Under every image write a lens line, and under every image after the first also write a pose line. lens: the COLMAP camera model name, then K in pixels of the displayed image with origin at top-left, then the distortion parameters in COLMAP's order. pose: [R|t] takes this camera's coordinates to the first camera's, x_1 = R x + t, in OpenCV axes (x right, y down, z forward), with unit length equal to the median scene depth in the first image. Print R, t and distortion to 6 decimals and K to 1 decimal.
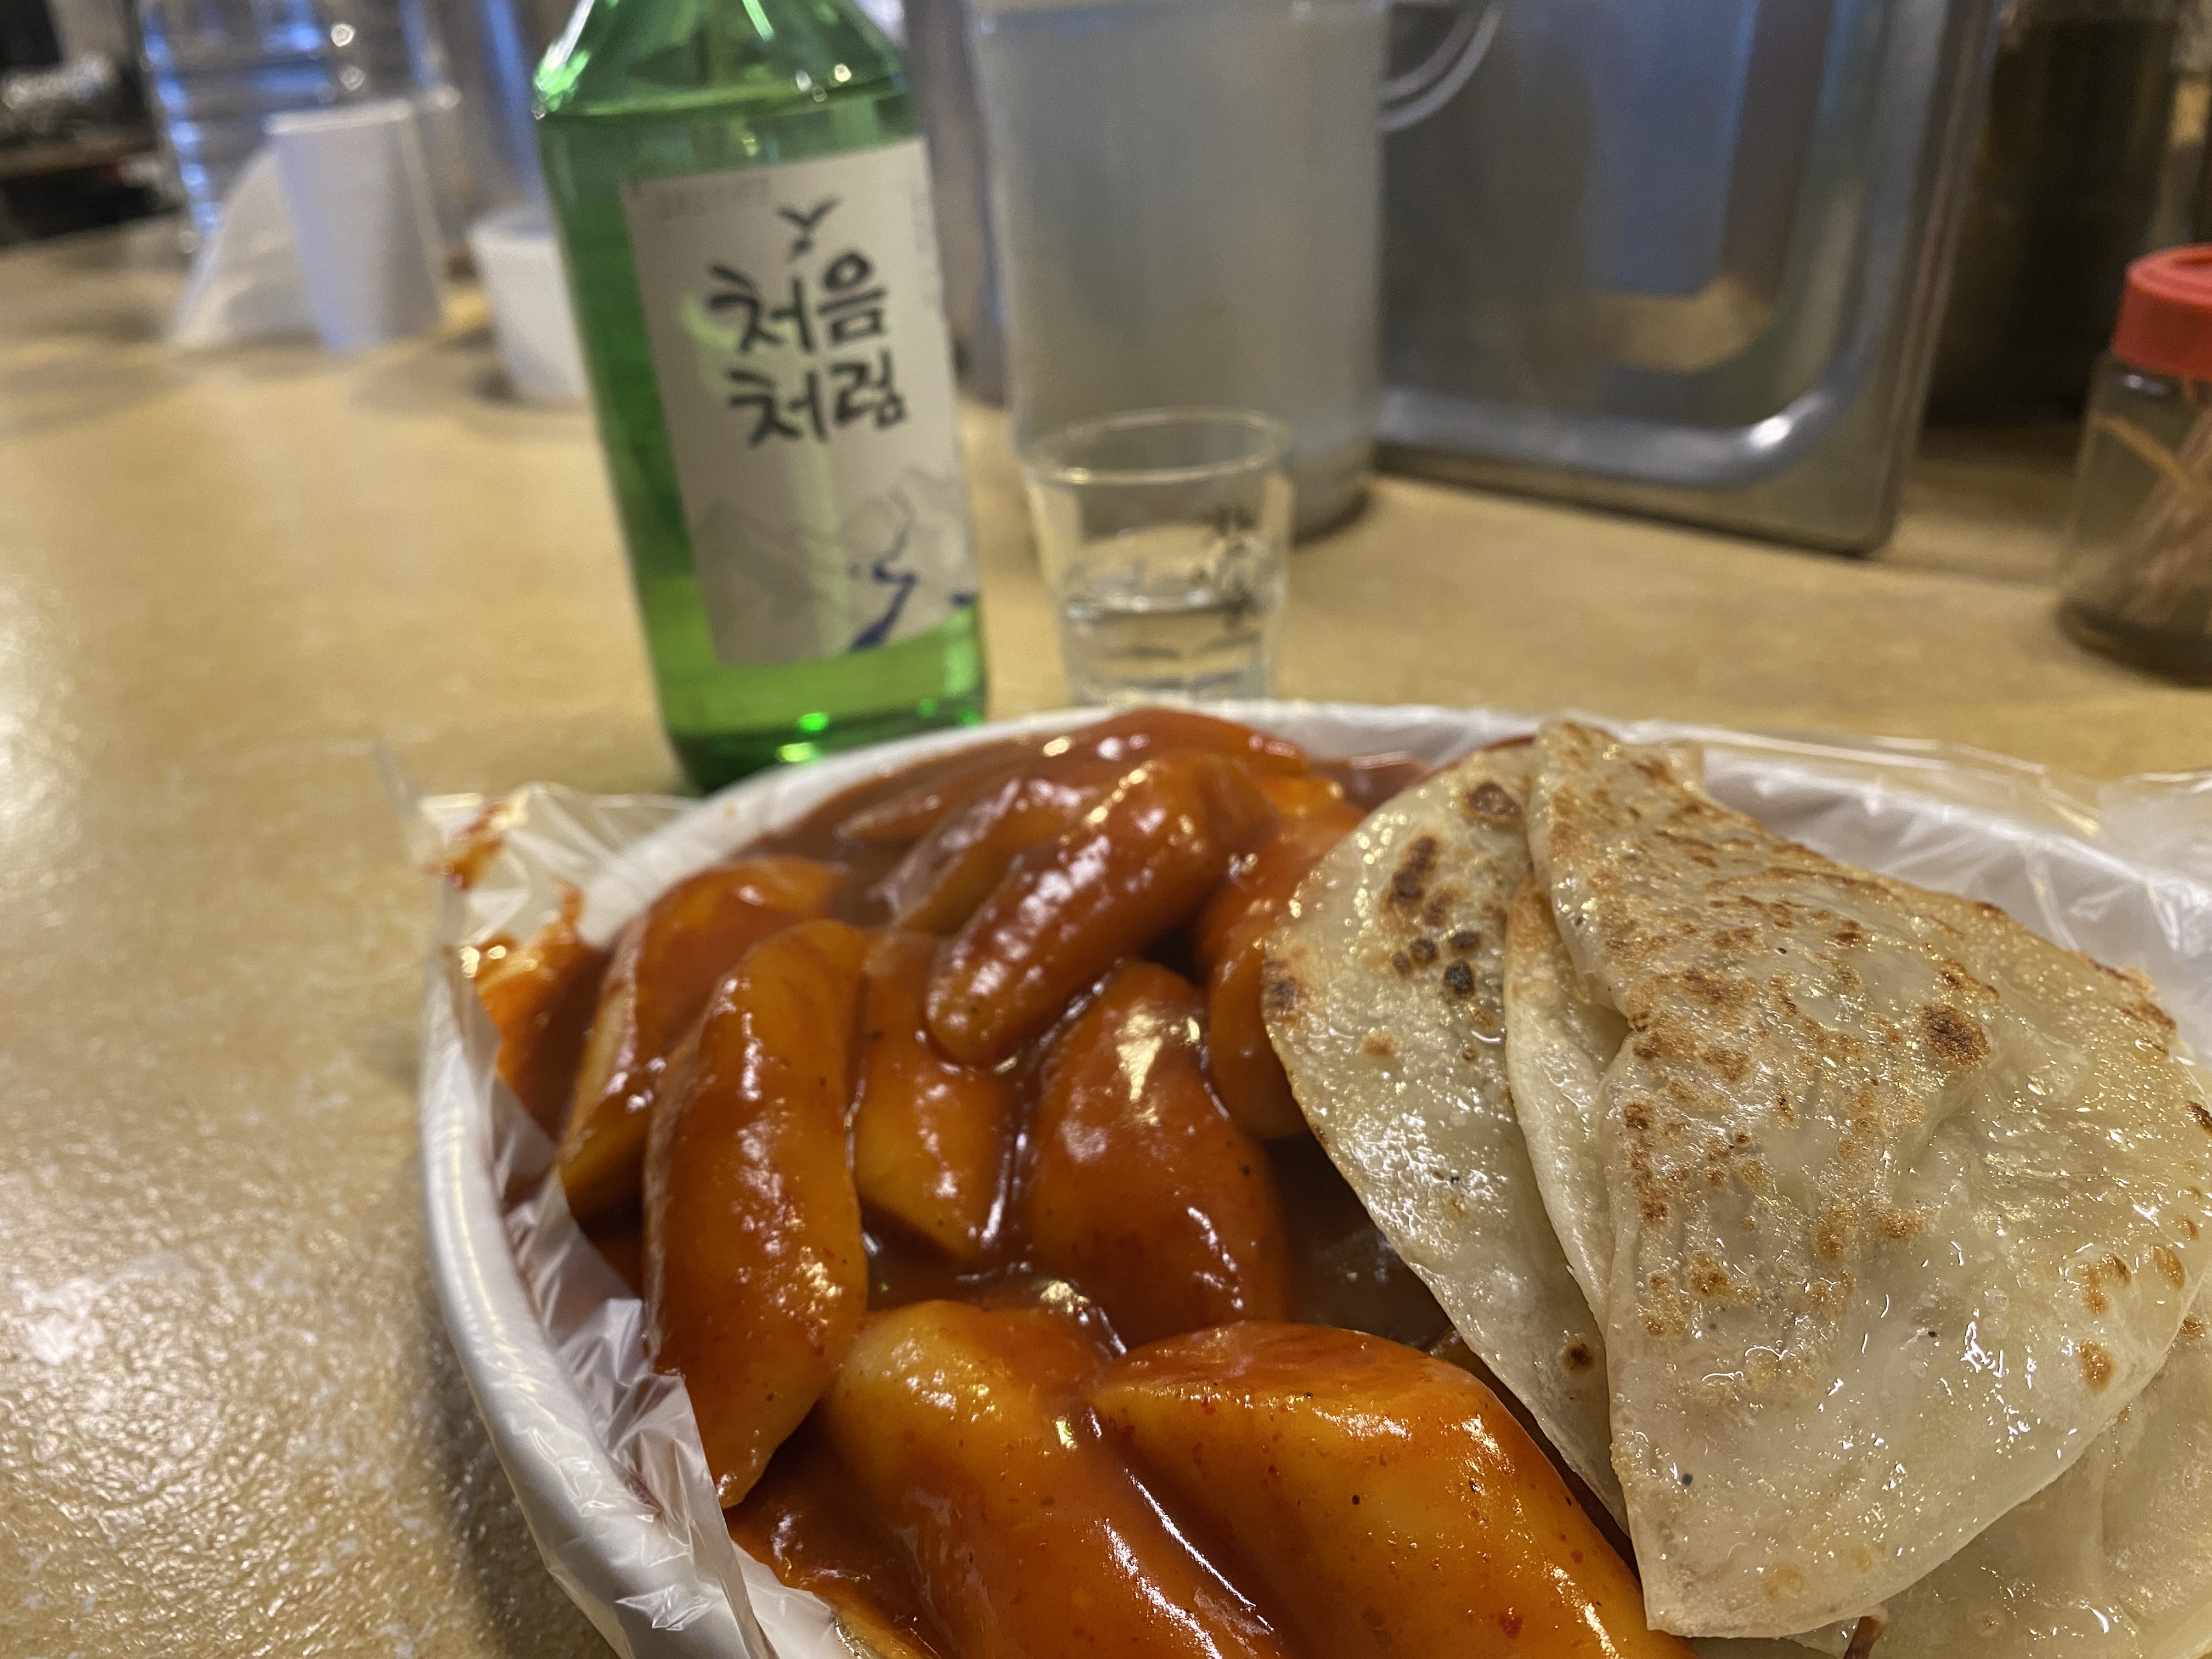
lens RADIAL K [[1747.9, 0, 1089.7], [0, 1747.9, 821.5], [0, 0, 1]] dist [-0.007345, -0.016644]
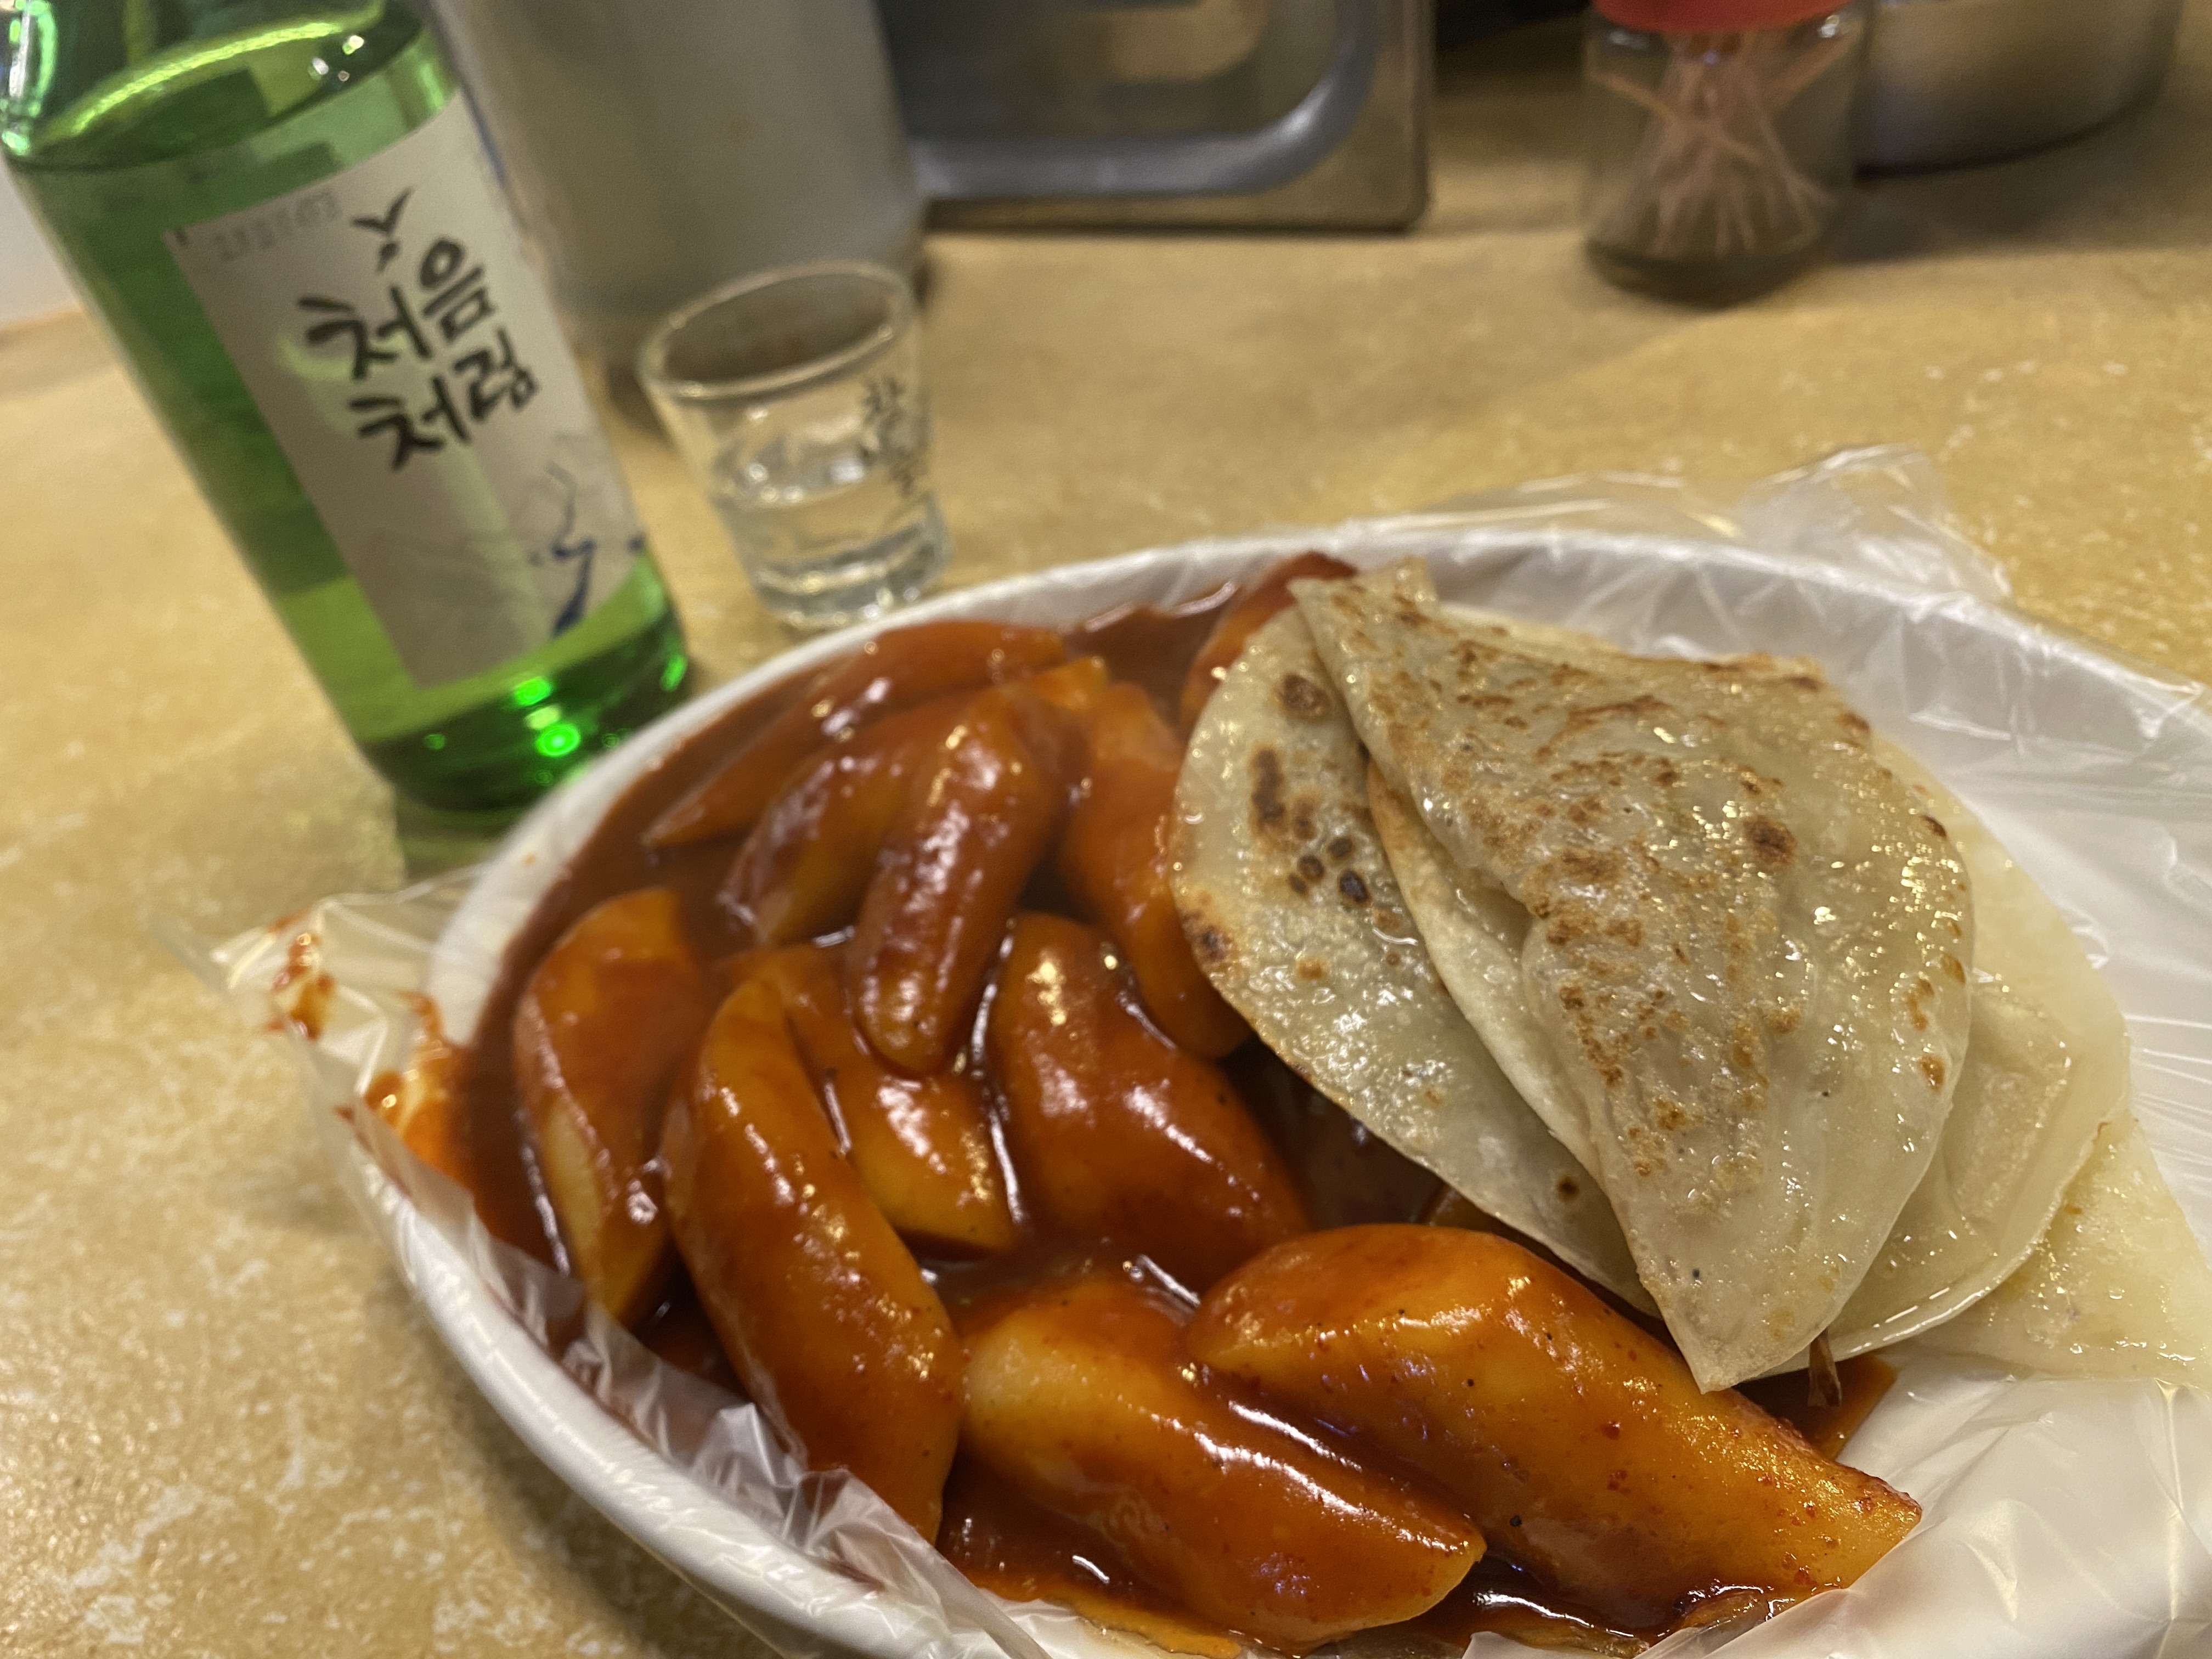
lens RADIAL K [[1747.9, 0, 1086.2], [0, 1747.9, 833.5], [0, 0, 1]] dist [-0.007345, -0.016644]
pose [[0.925078, -0.314138, 0.213418, -0.161348], [0.261923, 0.934659, 0.240434, -0.231604], [-0.275002, -0.166521, 0.946913, -0.026786]]
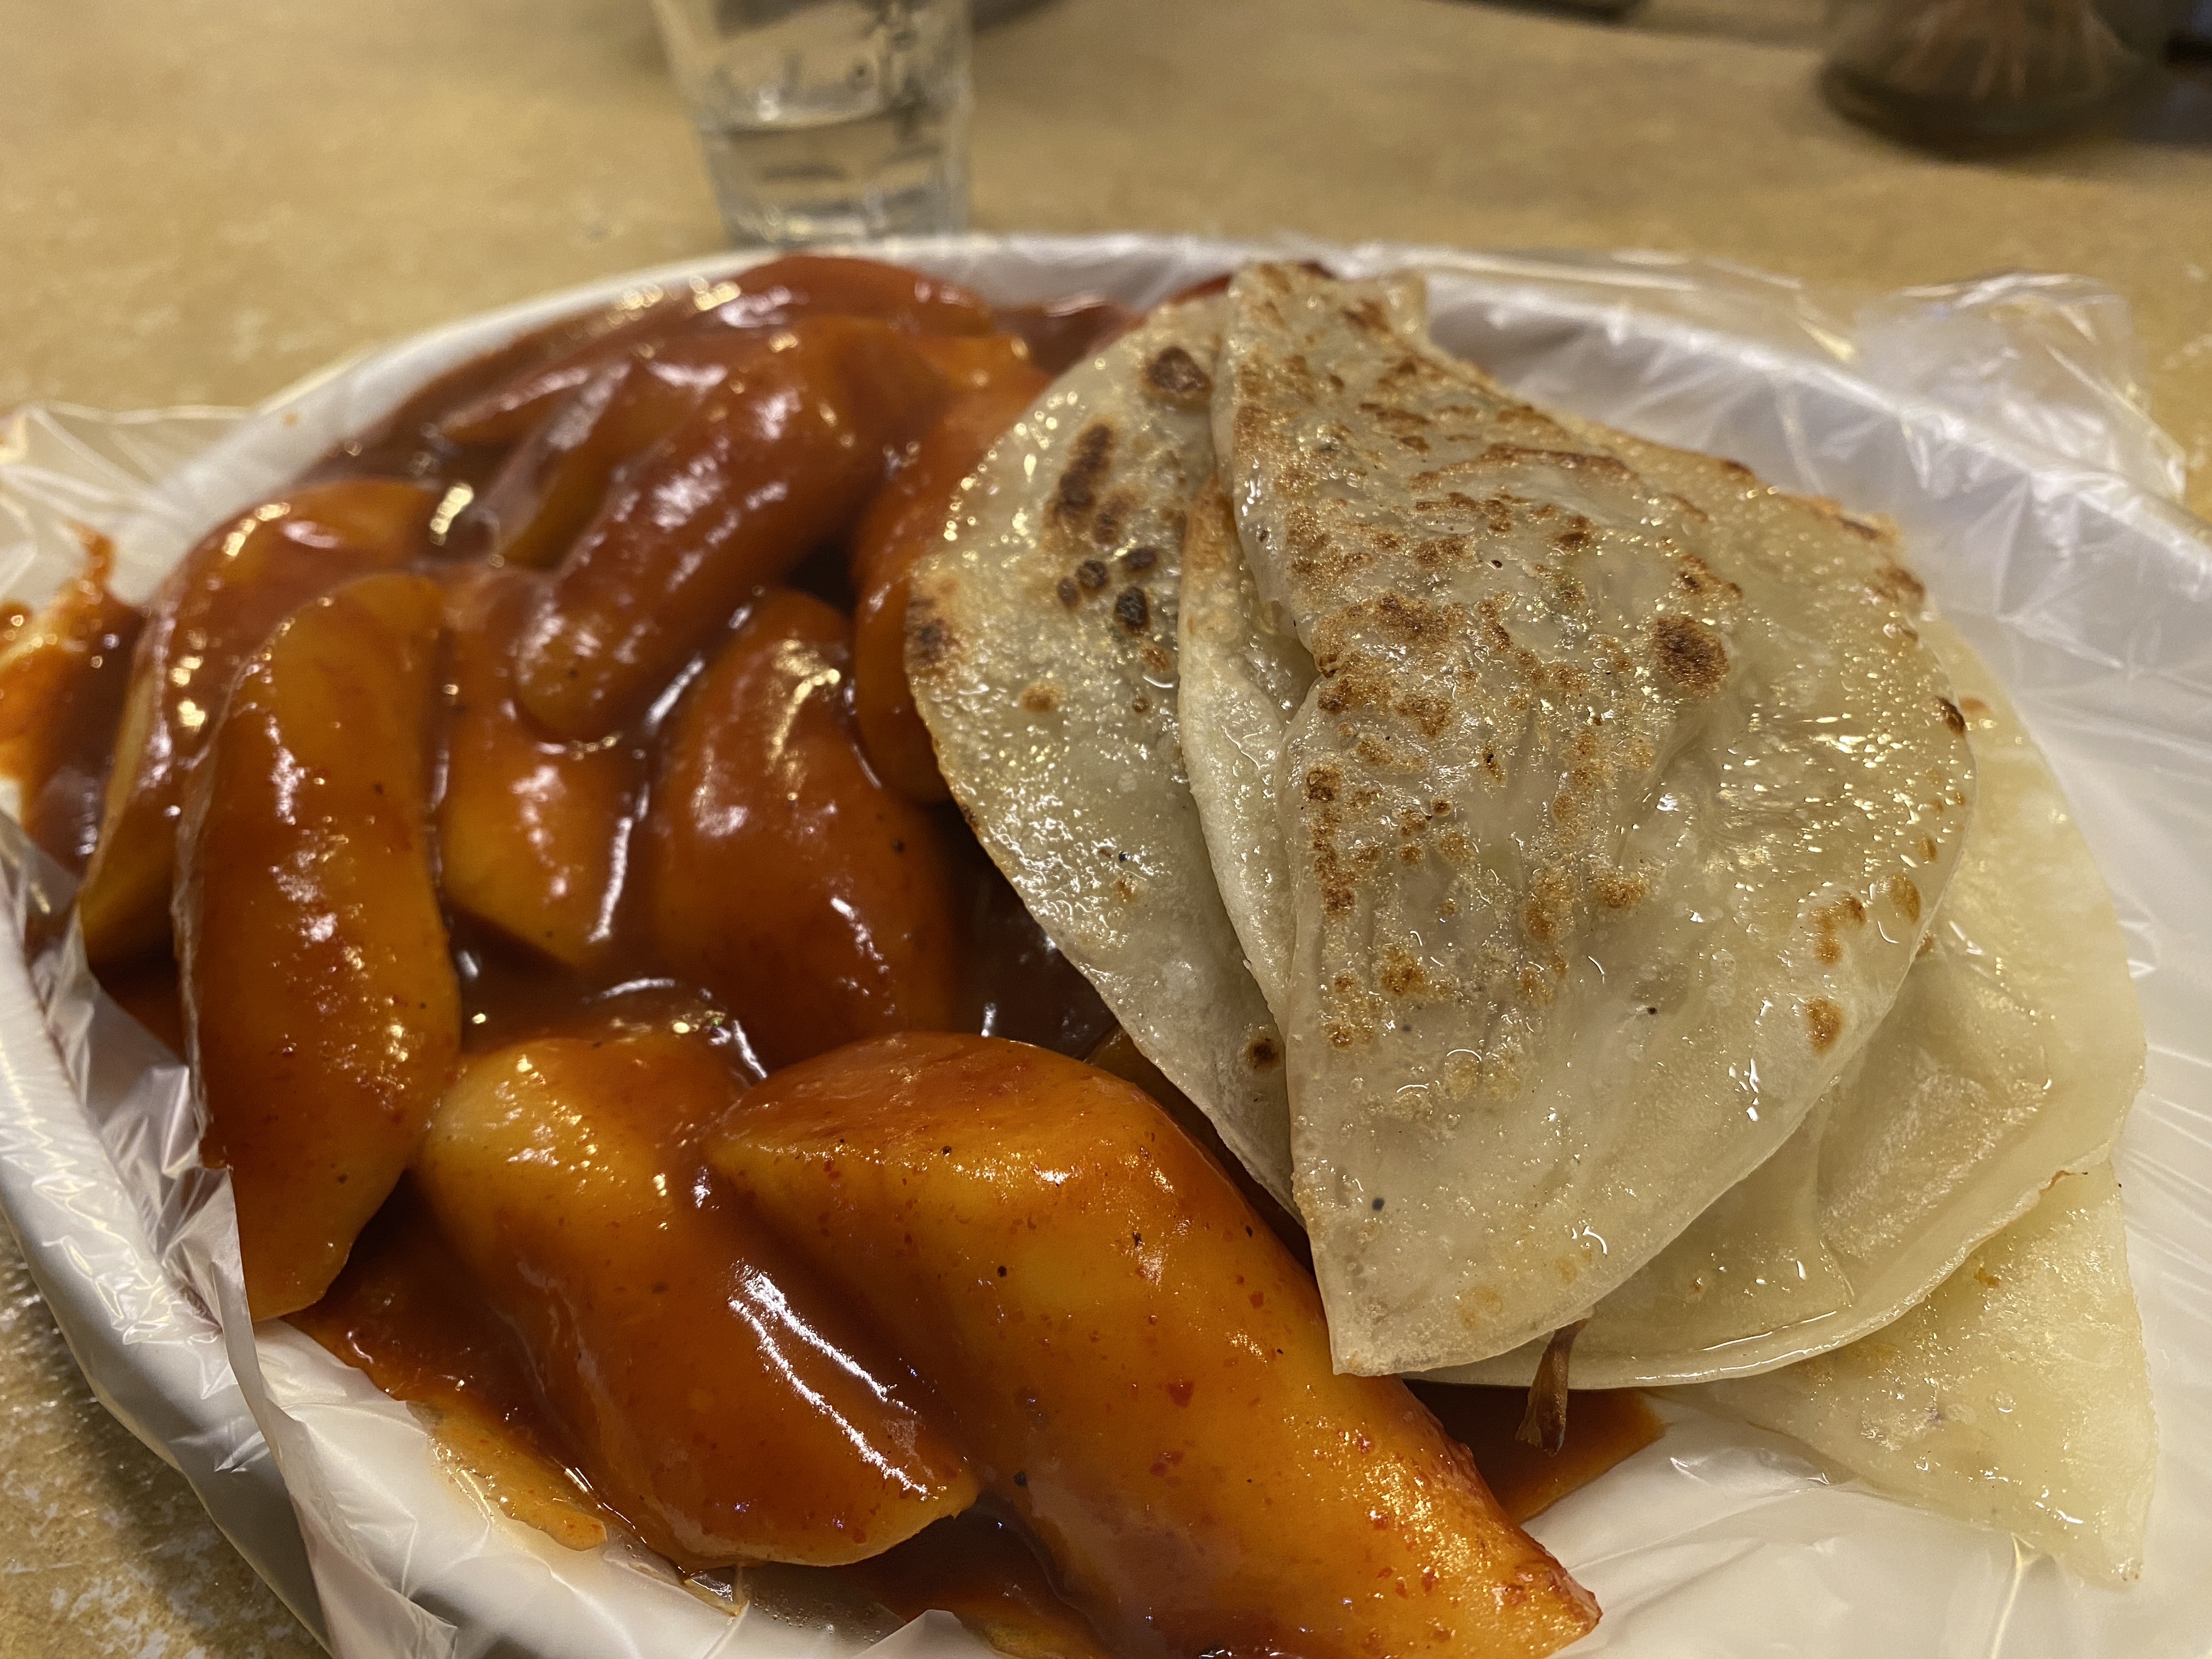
lens RADIAL K [[1747.9, 0, 1096.3], [0, 1747.9, 829.5], [0, 0, 1]] dist [-0.007345, -0.016644]
pose [[0.989205, -0.091624, 0.114358, 0.077677], [0.056103, 0.957756, 0.282058, -0.040193], [-0.135370, -0.272597, 0.952557, 0.150510]]
